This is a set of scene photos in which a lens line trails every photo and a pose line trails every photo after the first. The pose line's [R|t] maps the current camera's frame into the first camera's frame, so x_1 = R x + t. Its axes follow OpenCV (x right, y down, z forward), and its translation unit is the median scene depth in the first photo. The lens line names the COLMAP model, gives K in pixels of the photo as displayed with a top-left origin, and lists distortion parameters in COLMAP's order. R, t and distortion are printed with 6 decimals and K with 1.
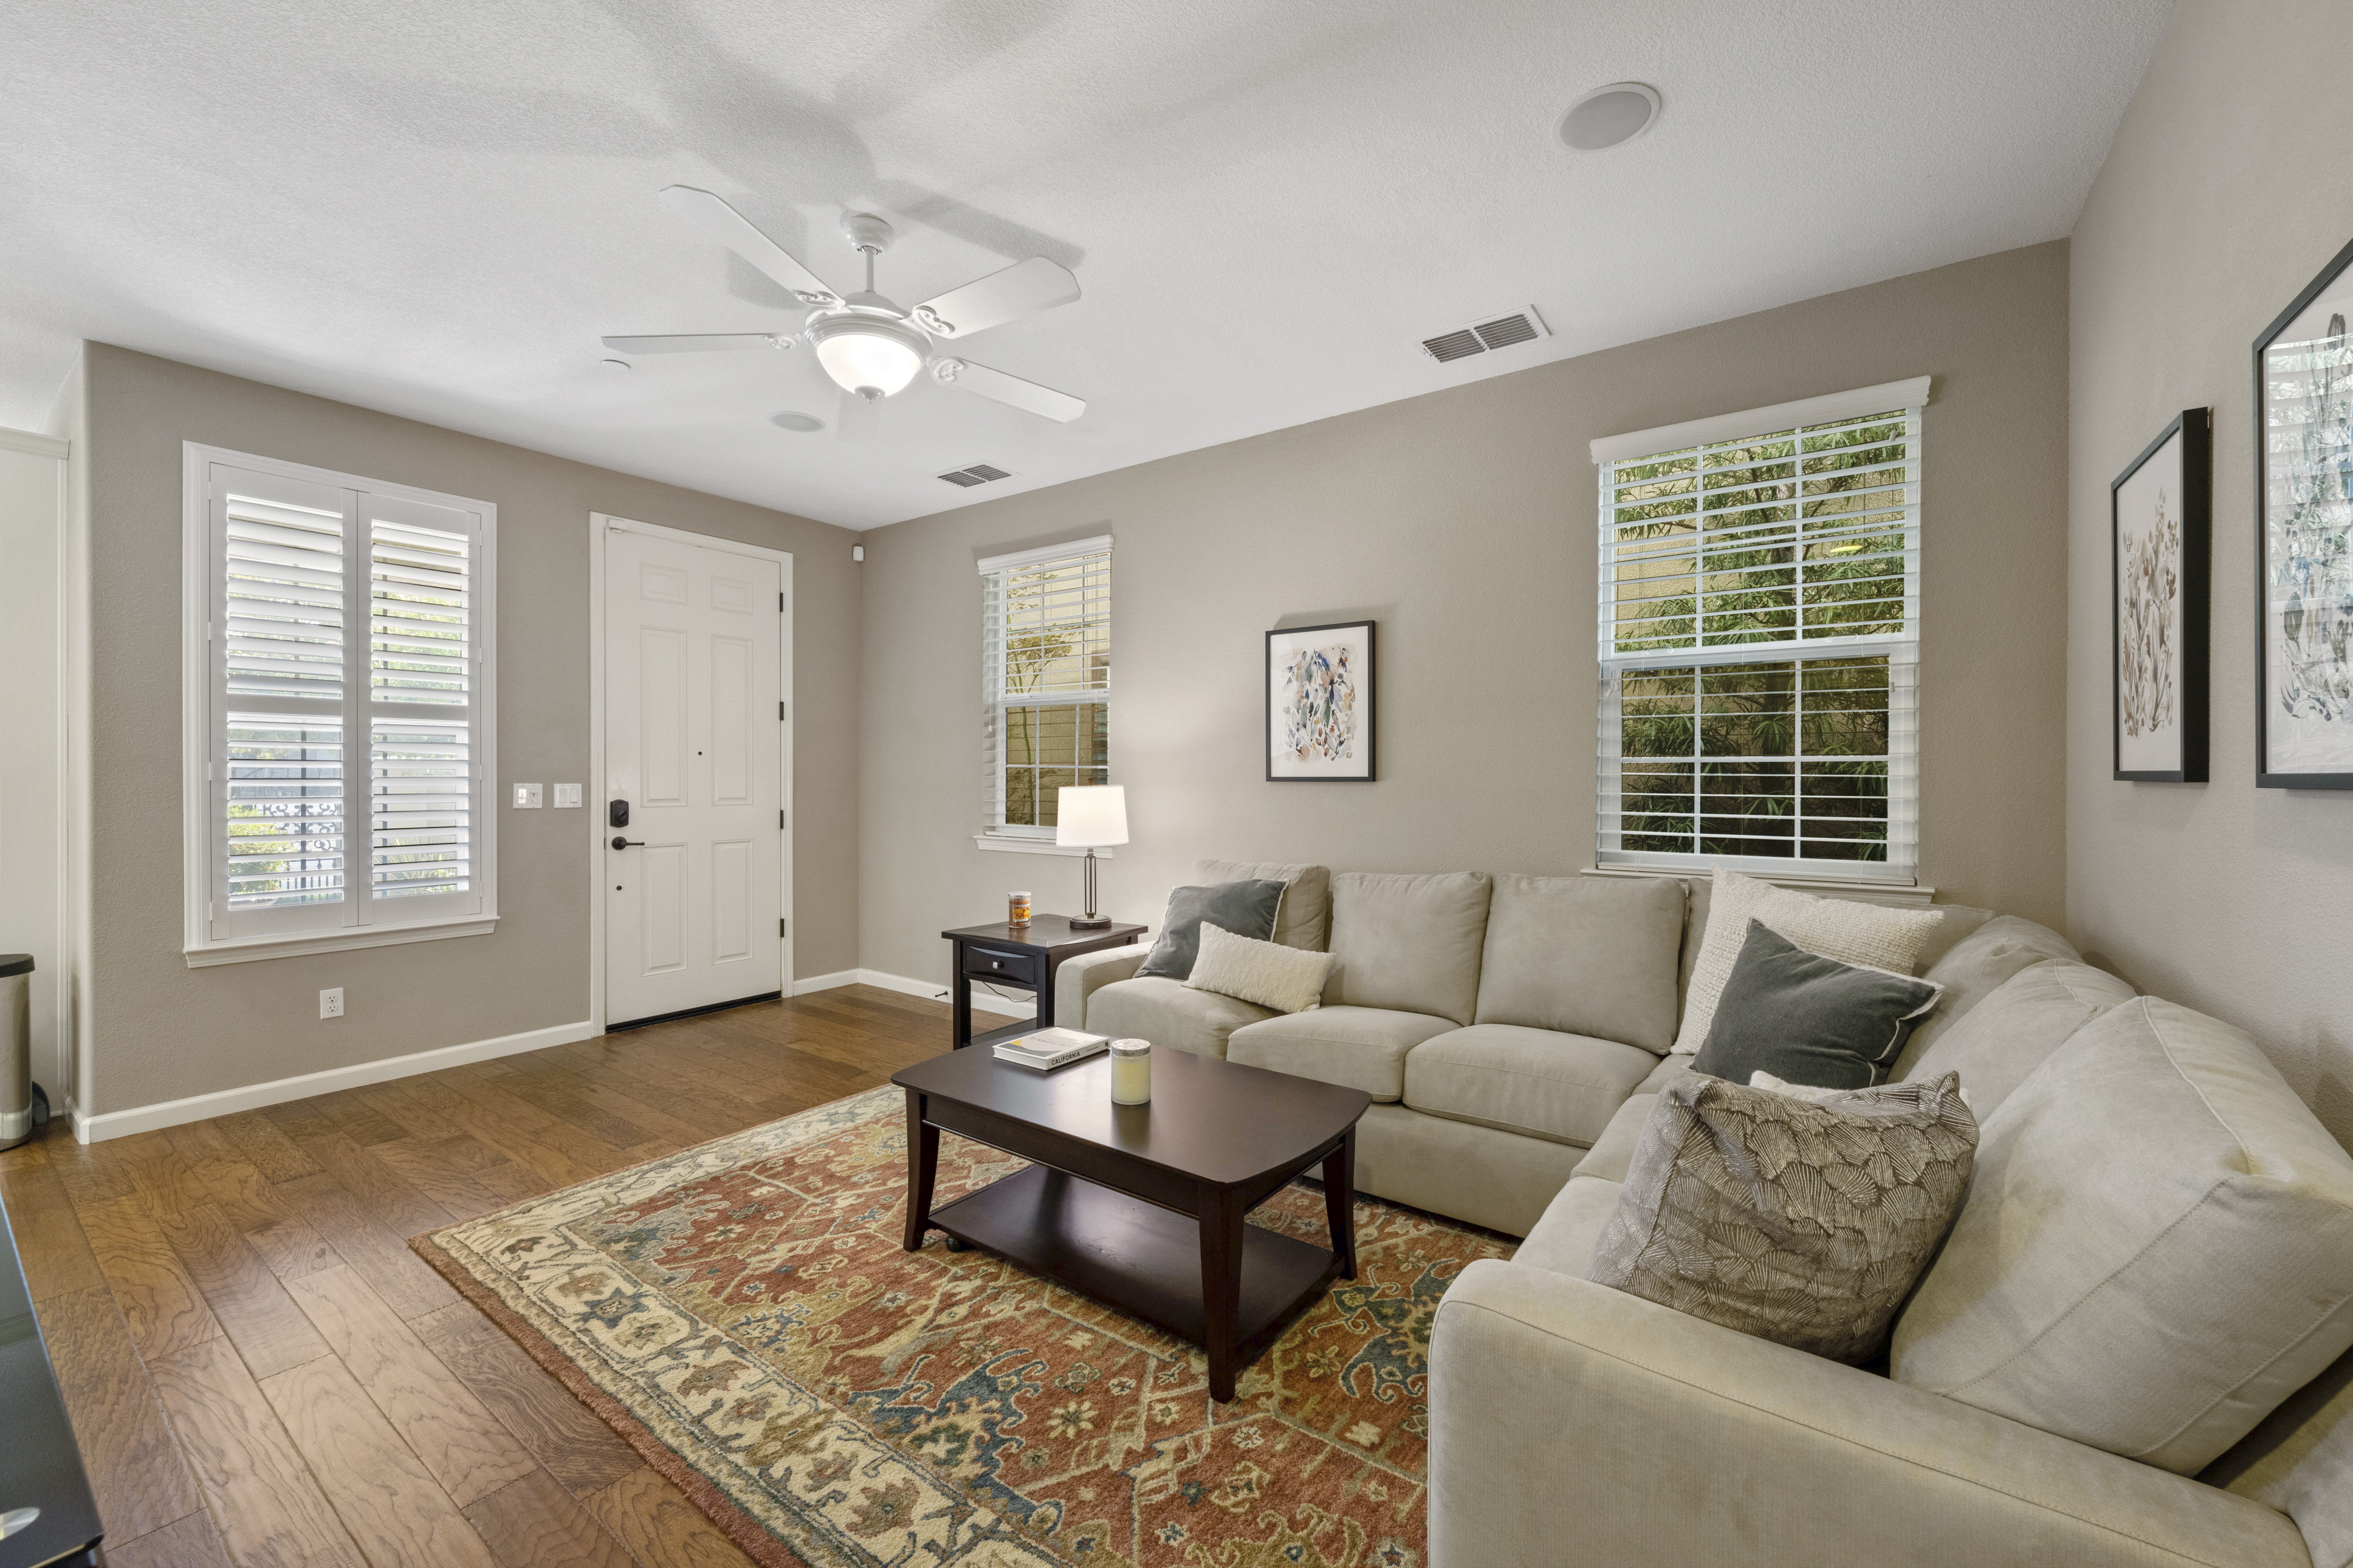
lens RADIAL K [[930.9, 0, 1215.9], [0, 930.9, 779.1], [0, 0, 1]] dist [-0.004414, 0.001416]
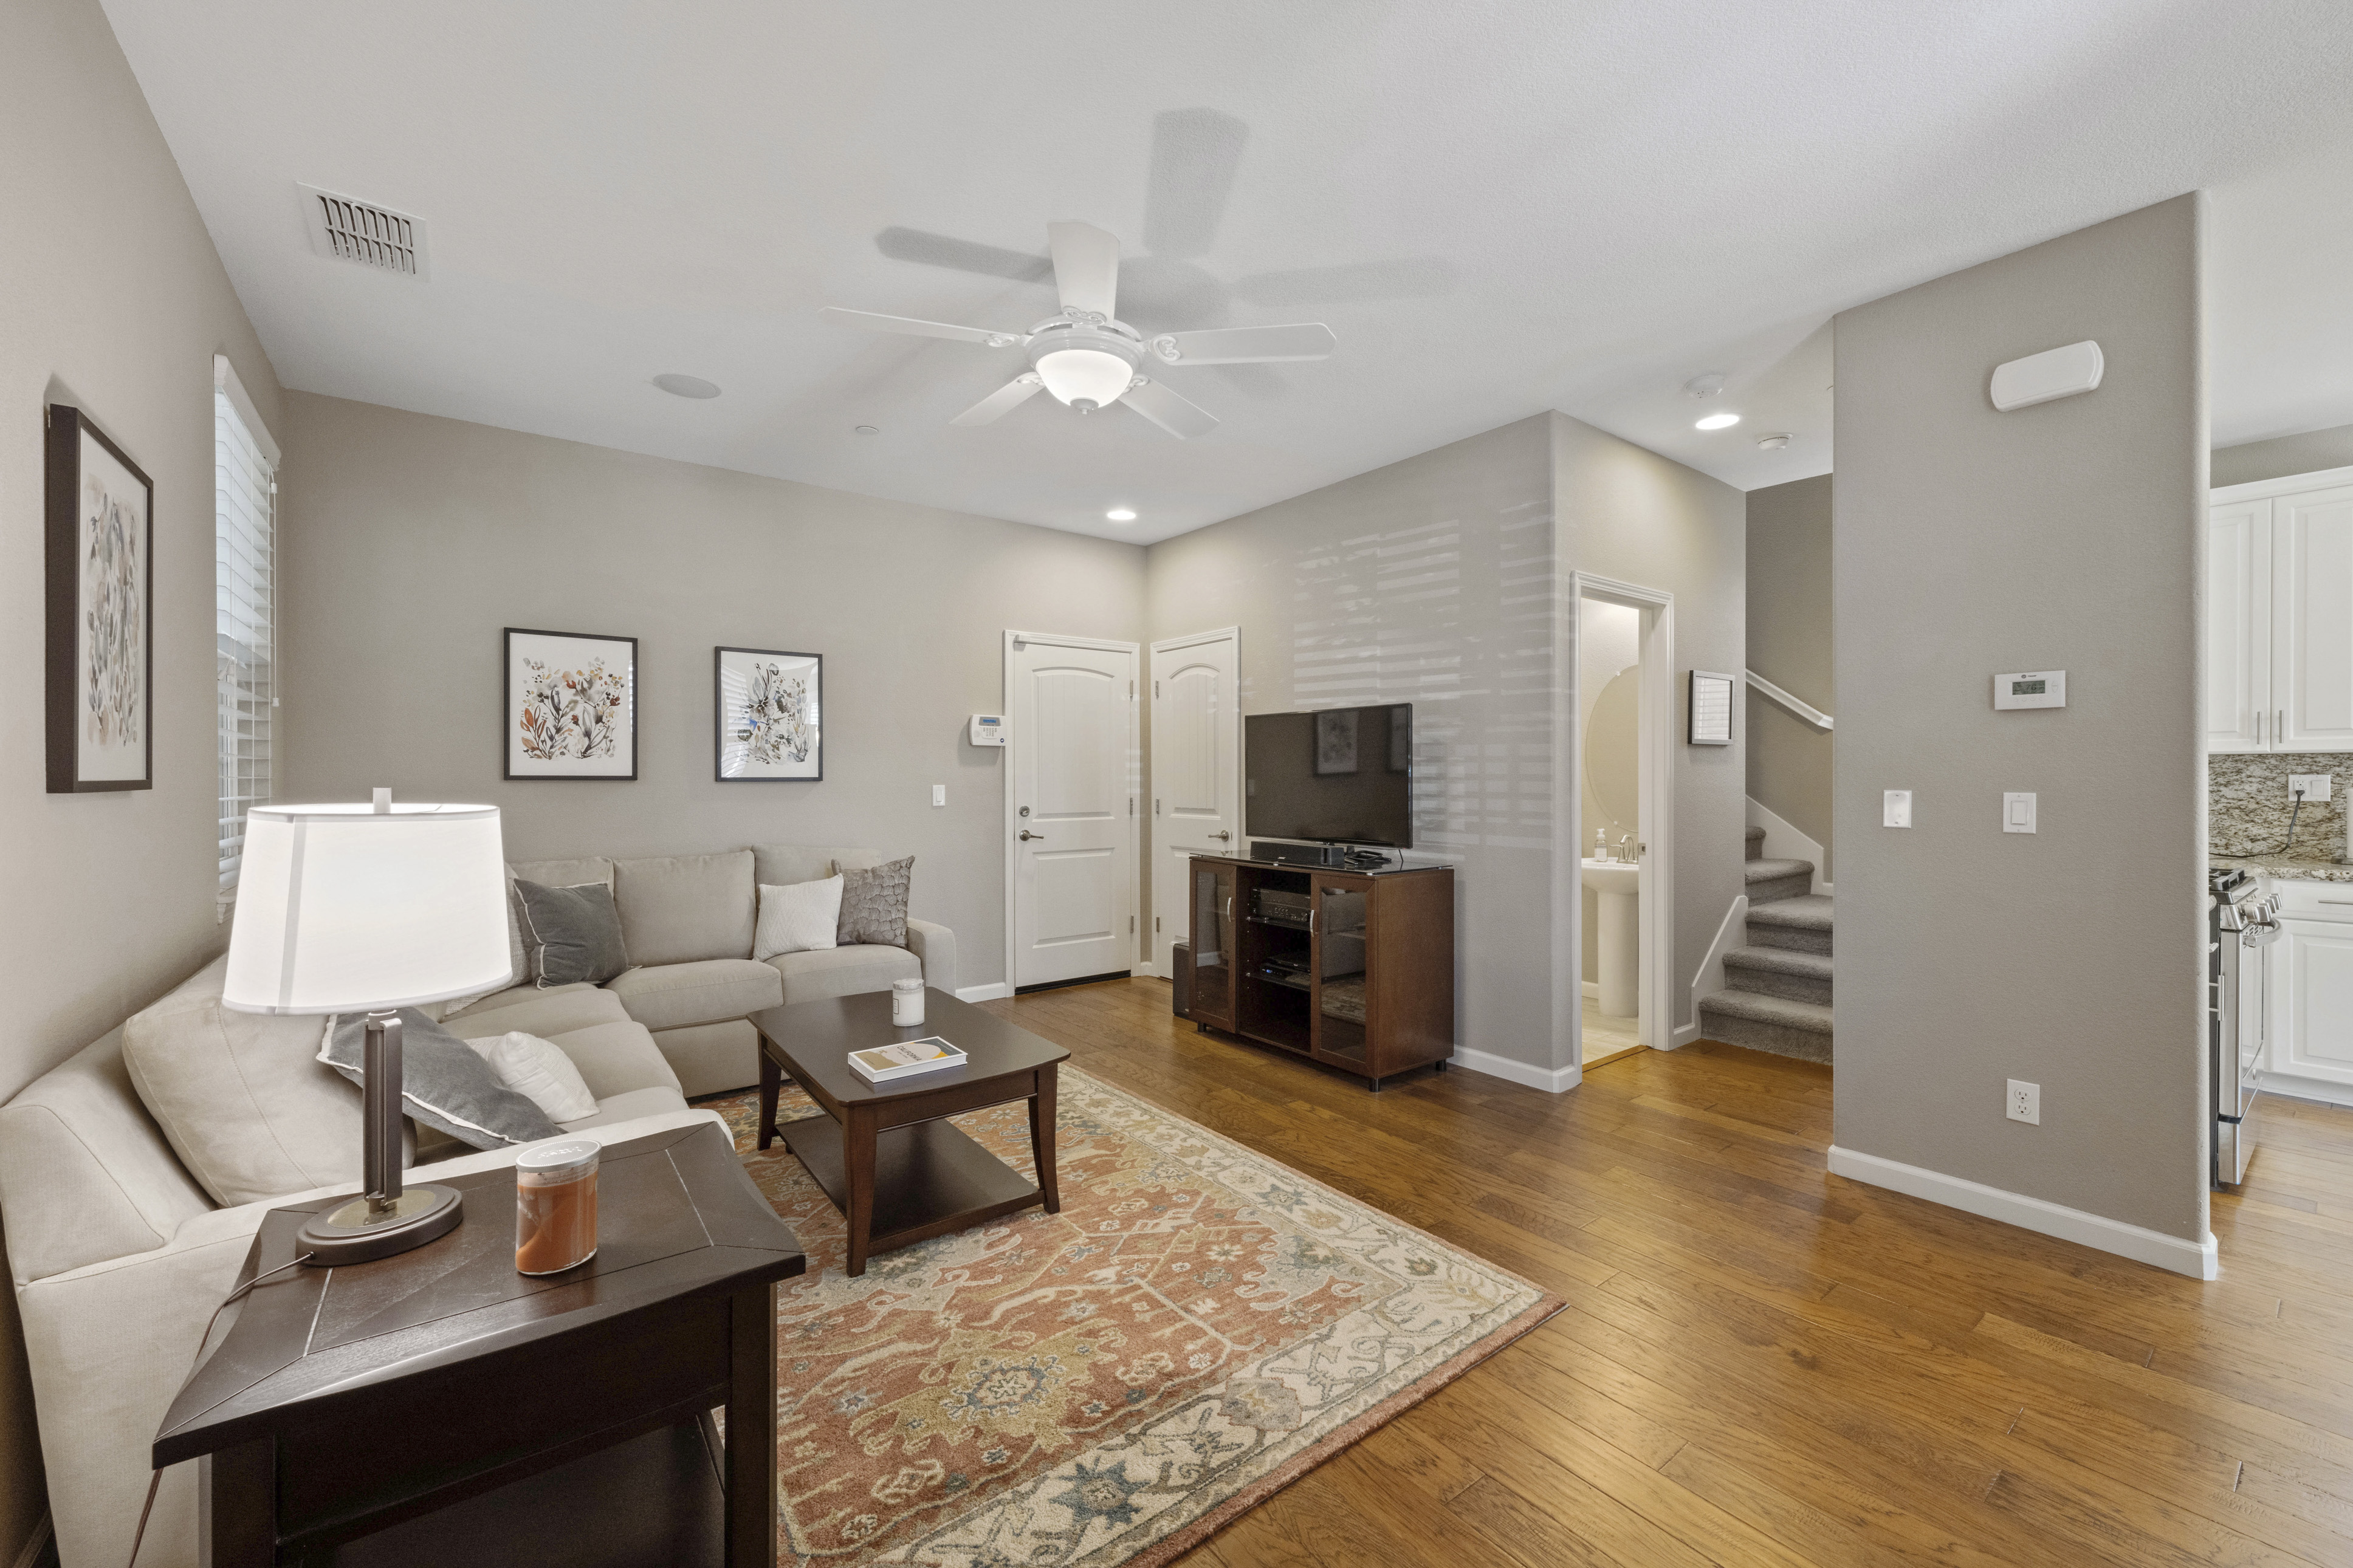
lens RADIAL K [[930.9, 0, 1204.3], [0, 930.9, 778.1], [0, 0, 1]] dist [-0.004414, 0.001416]
pose [[-0.954237, 0.002506, 0.299039, -0.825393], [0.005161, 0.999954, 0.008087, -0.008494], [-0.299005, 0.009261, -0.954206, 1.987126]]
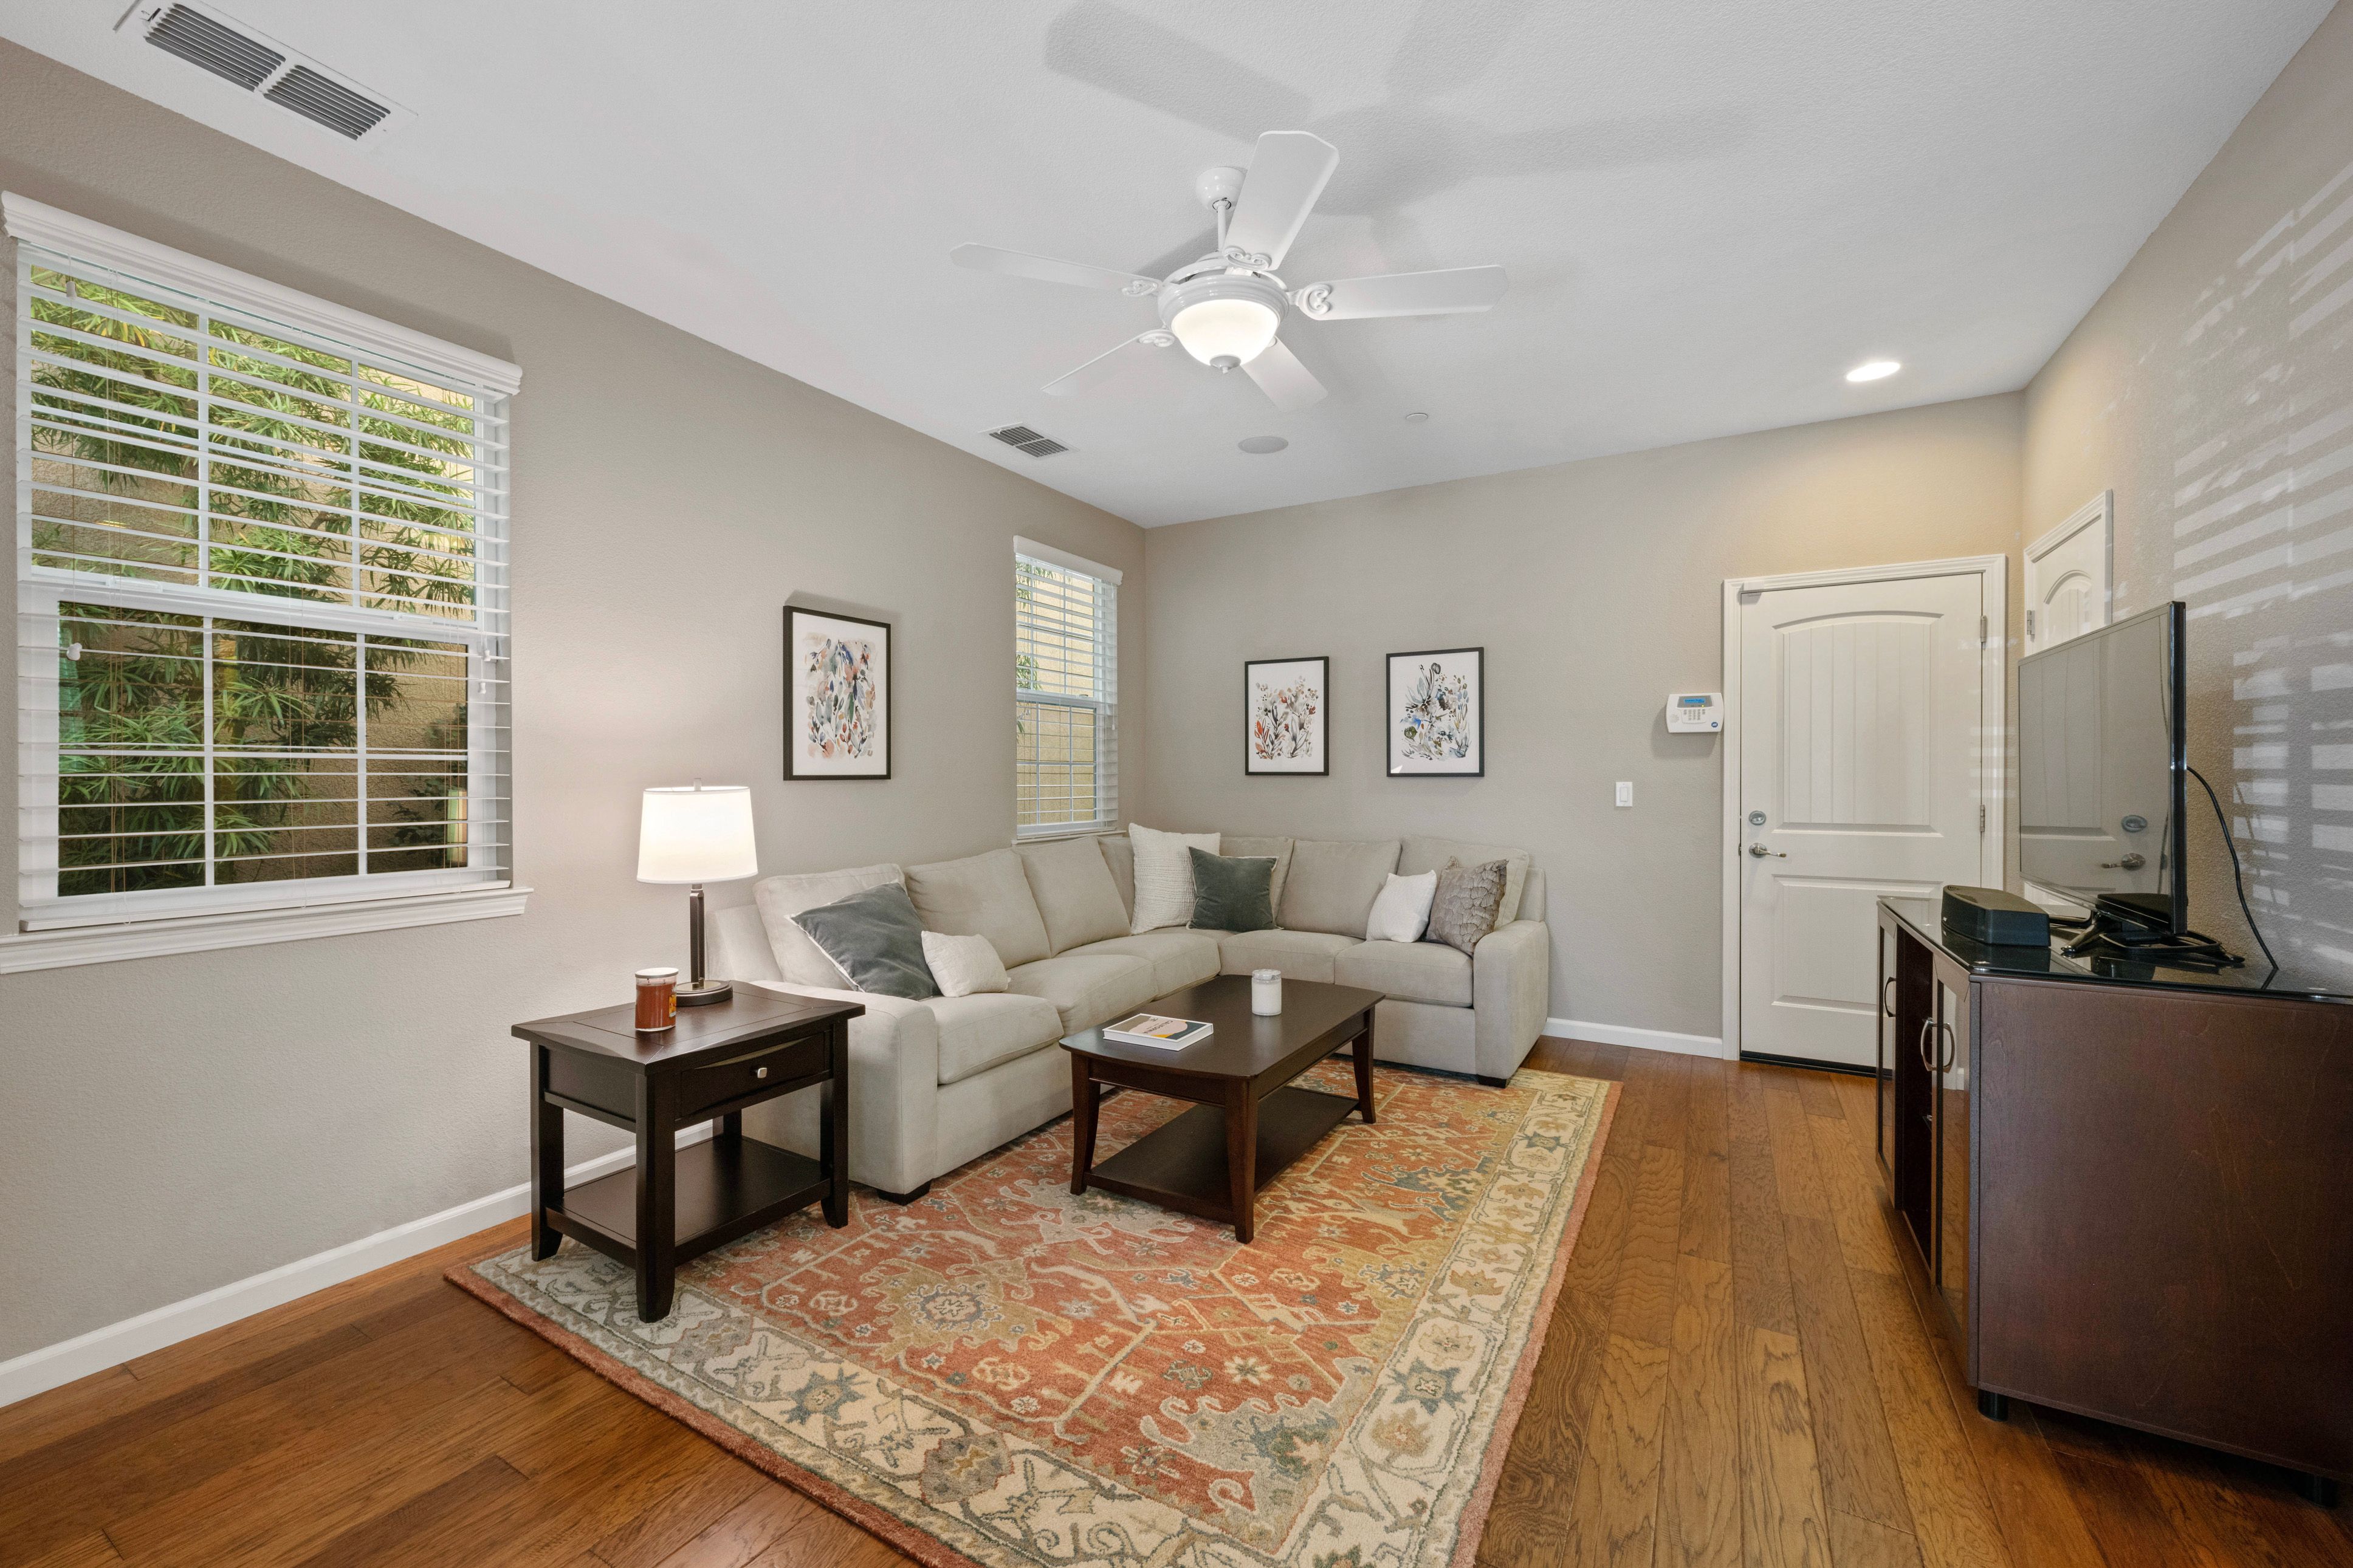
lens RADIAL K [[930.9, 0, 1163.7], [0, 930.9, 773.3], [0, 0, 1]] dist [-0.004414, 0.001416]
pose [[-0.068718, 0.004940, 0.997624, -1.330299], [0.009682, 0.999944, -0.004284, 0.004101], [-0.997589, 0.009365, -0.068762, 1.157293]]
